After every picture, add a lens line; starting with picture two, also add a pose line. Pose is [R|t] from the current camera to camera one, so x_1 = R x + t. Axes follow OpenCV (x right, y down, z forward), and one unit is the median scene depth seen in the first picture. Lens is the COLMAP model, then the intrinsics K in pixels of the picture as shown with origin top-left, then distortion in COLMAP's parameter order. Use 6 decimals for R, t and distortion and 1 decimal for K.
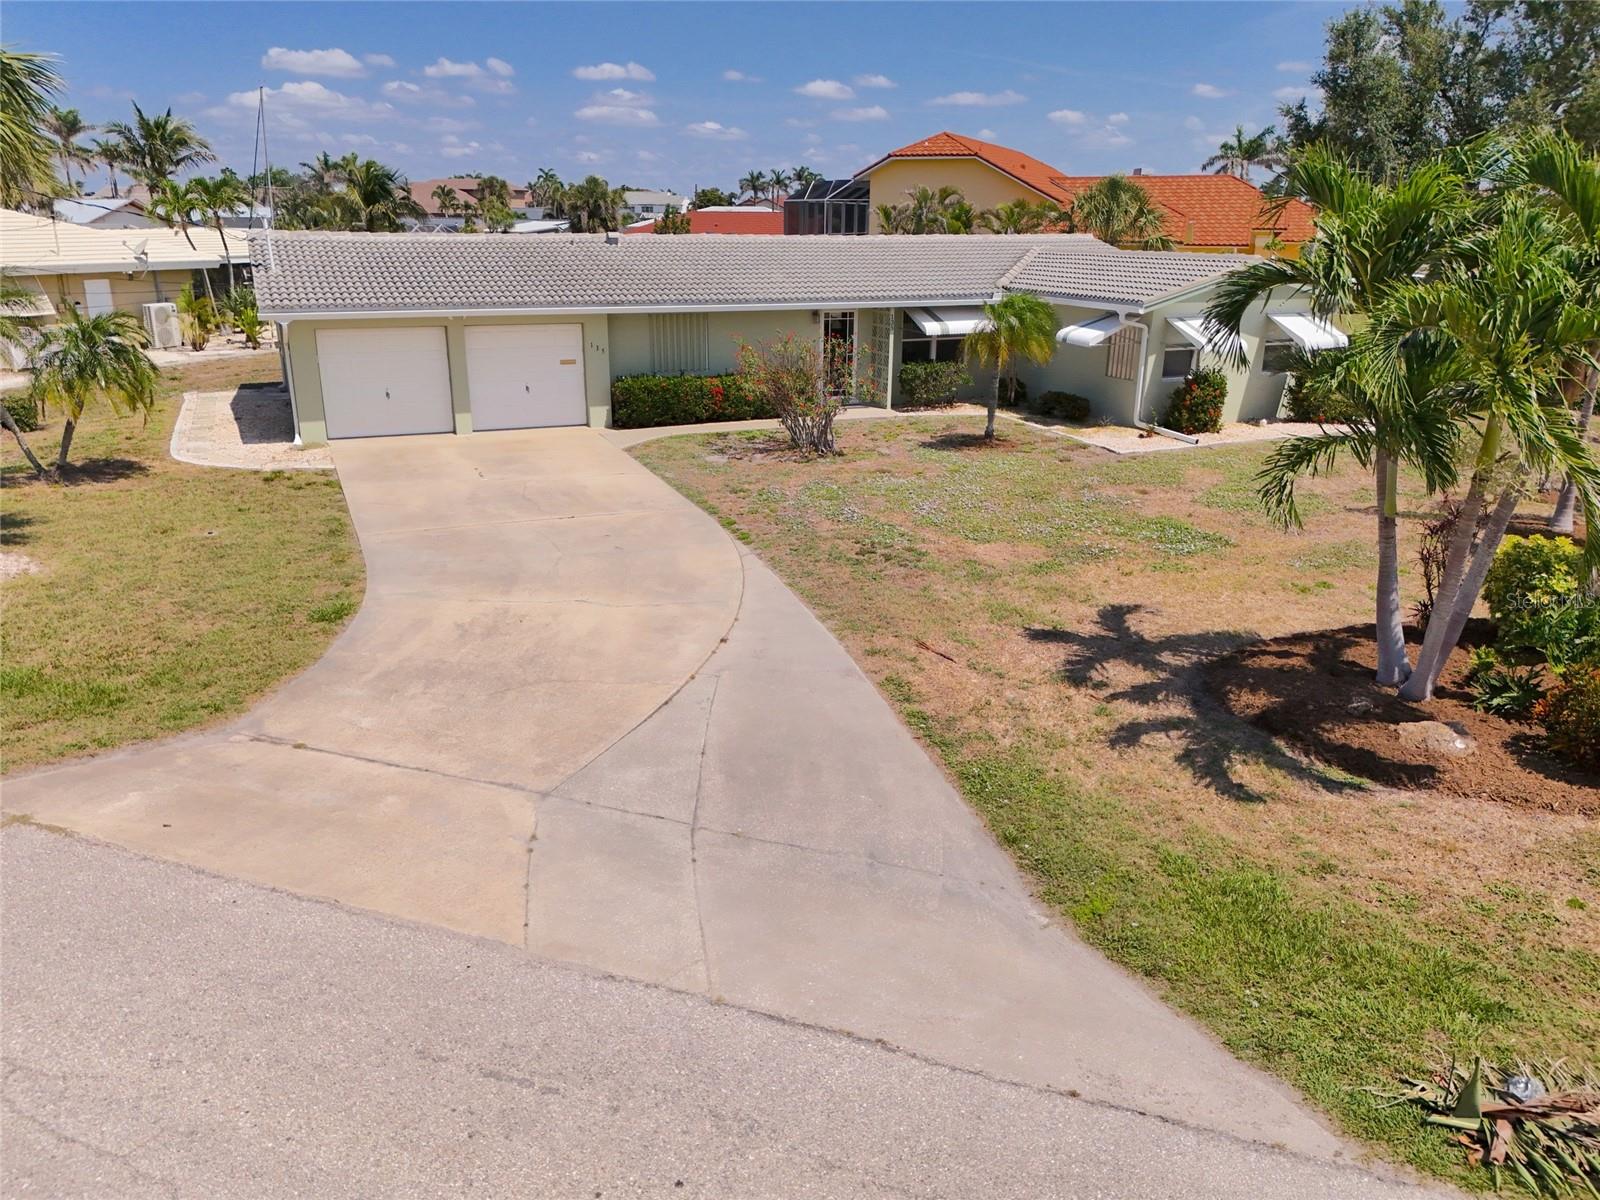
lens RADIAL K [[1179.0, 0, 800.0], [0, 1179.0, 600.0], [0, 0, 1]] dist [0.075970, -0.078885]
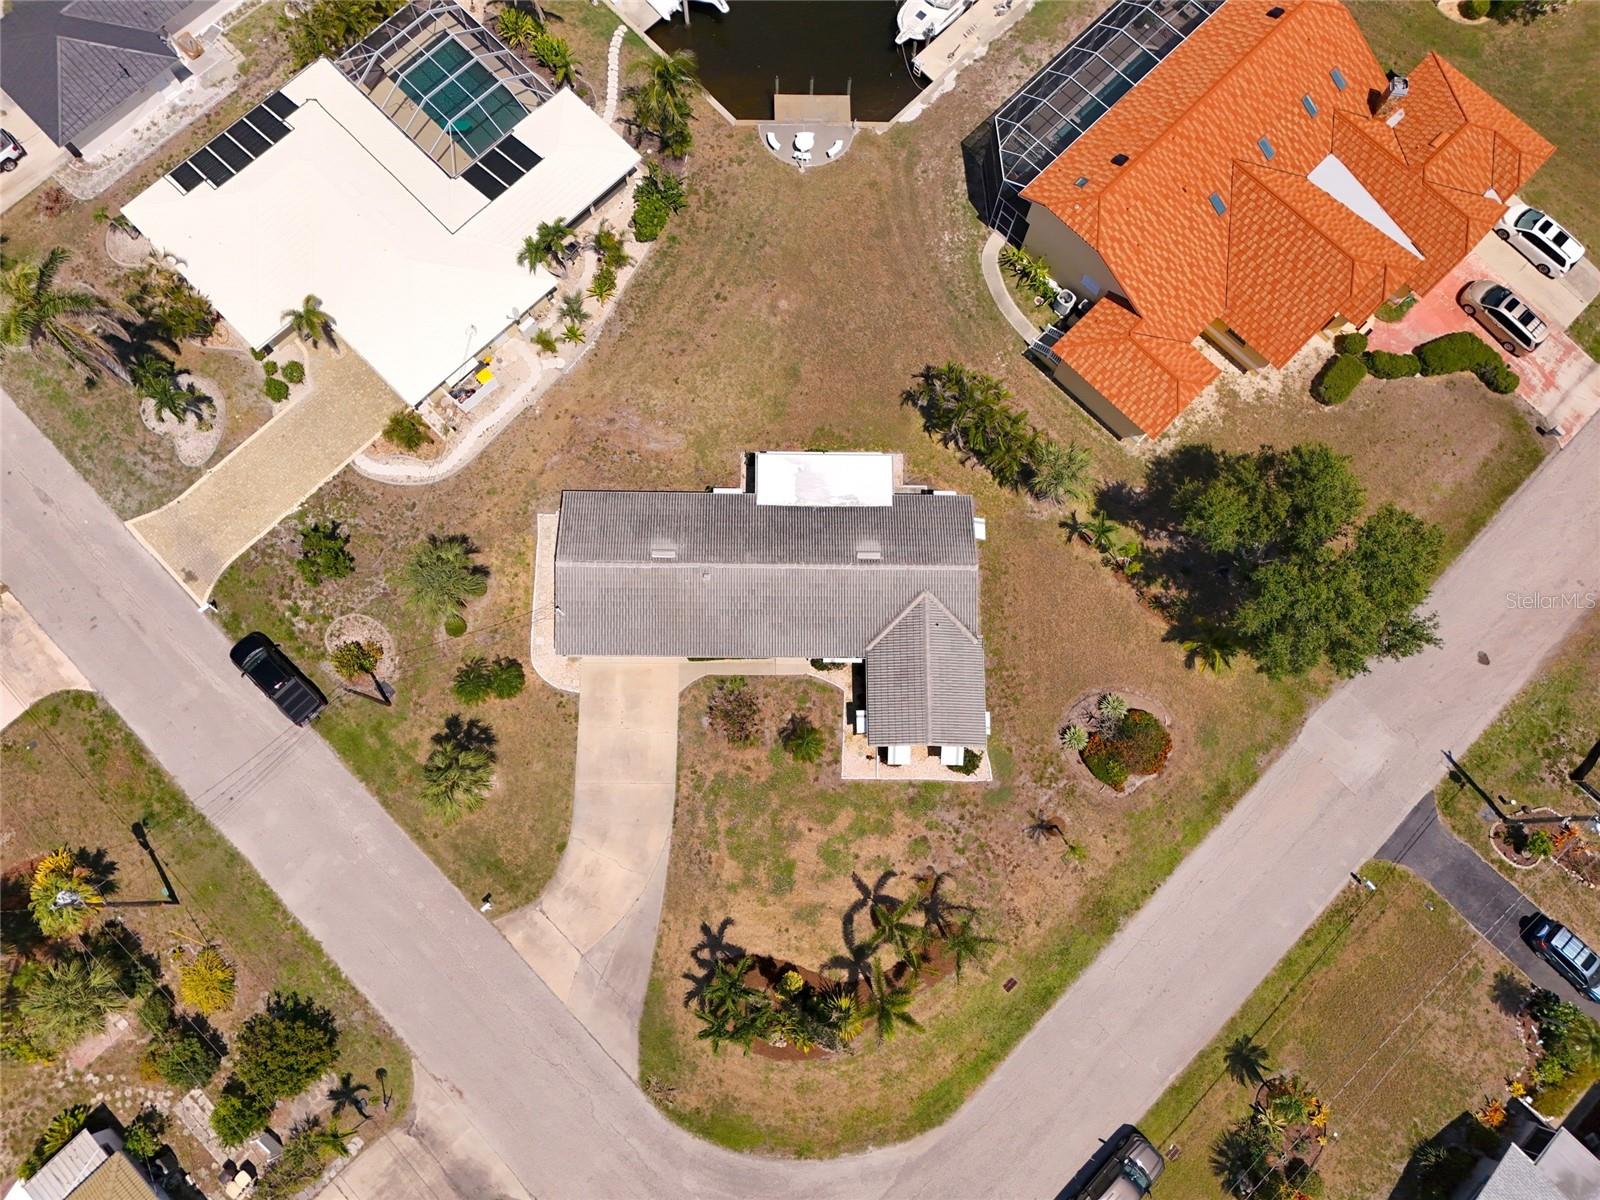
lens RADIAL K [[1182.1, 0, 800.0], [0, 1182.1, 600.0], [0, 0, 1]] dist [0.060725, -0.052186]
pose [[0.911731, 0.401386, -0.087387, 0.386029], [-0.137330, 0.498314, 0.856051, -3.980118], [0.387153, -0.768487, 0.509451, -0.152285]]
